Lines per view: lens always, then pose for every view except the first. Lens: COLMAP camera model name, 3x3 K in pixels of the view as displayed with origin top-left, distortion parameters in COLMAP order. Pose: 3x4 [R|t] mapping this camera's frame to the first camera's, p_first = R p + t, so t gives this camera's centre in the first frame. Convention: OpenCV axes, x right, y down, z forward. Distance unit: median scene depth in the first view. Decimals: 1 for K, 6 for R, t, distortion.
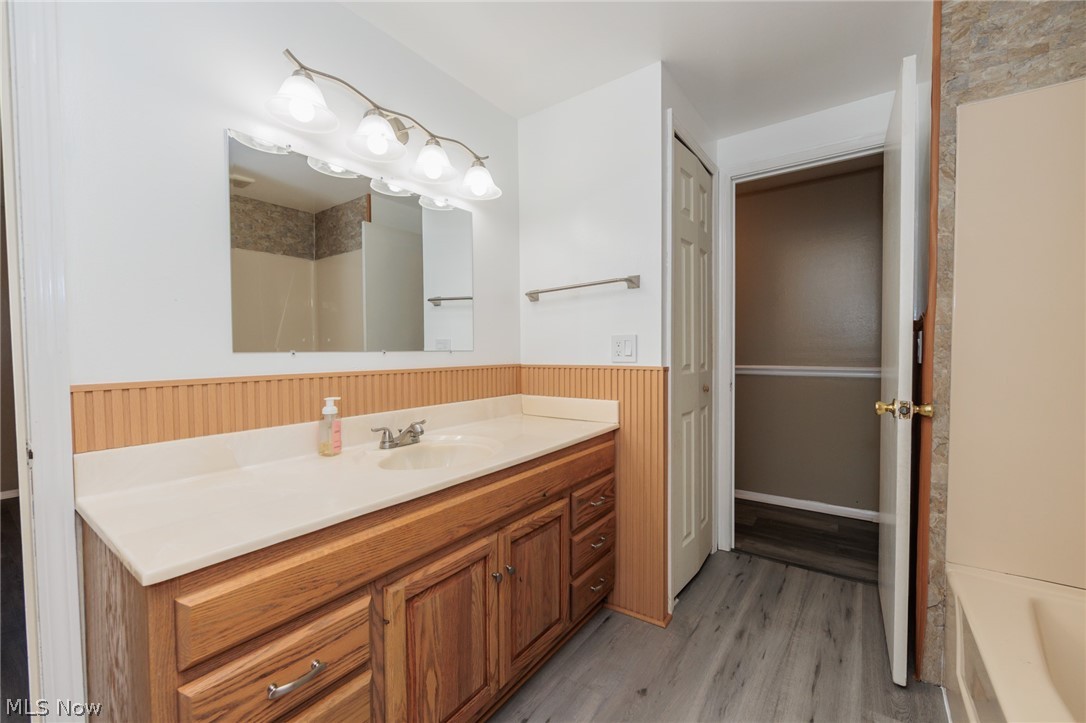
lens RADIAL K [[432.6, 0, 556.9], [0, 432.6, 359.8], [0, 0, 1]] dist [-0.001985, -0.000131]
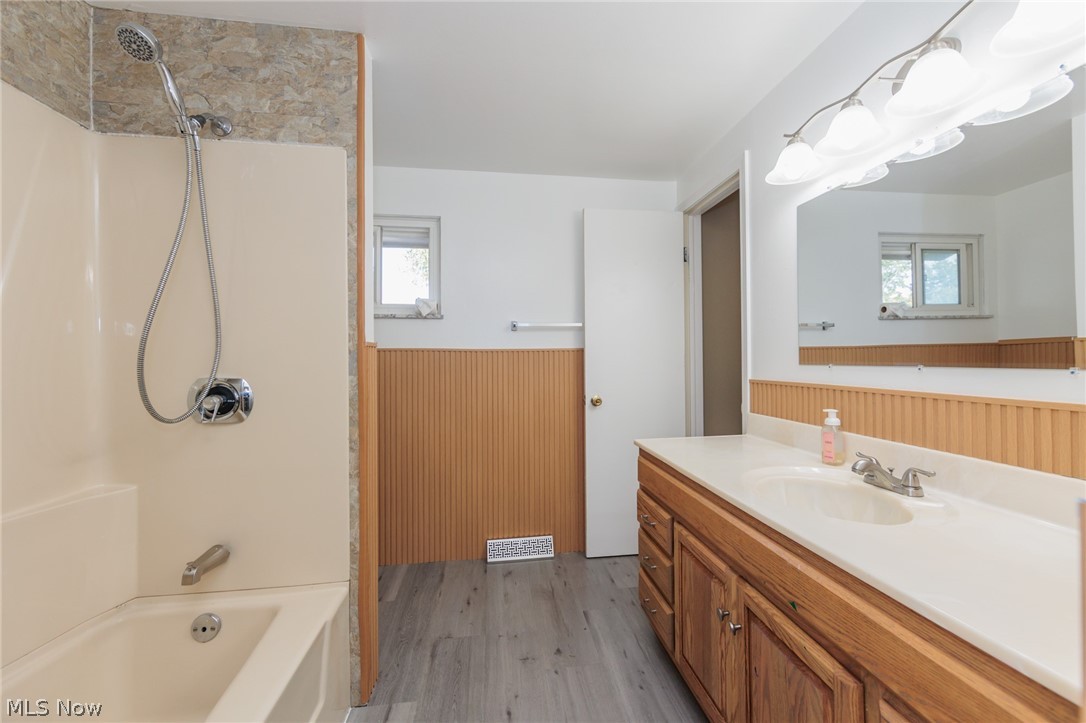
lens RADIAL K [[432.6, 0, 556.9], [0, 432.6, 359.8], [0, 0, 1]] dist [-0.001985, -0.000131]
pose [[-0.718919, 0.014022, -0.694952, 0.681346], [-0.005554, 0.999649, 0.025915, -0.055500], [0.695072, 0.022491, -0.718589, 1.280421]]
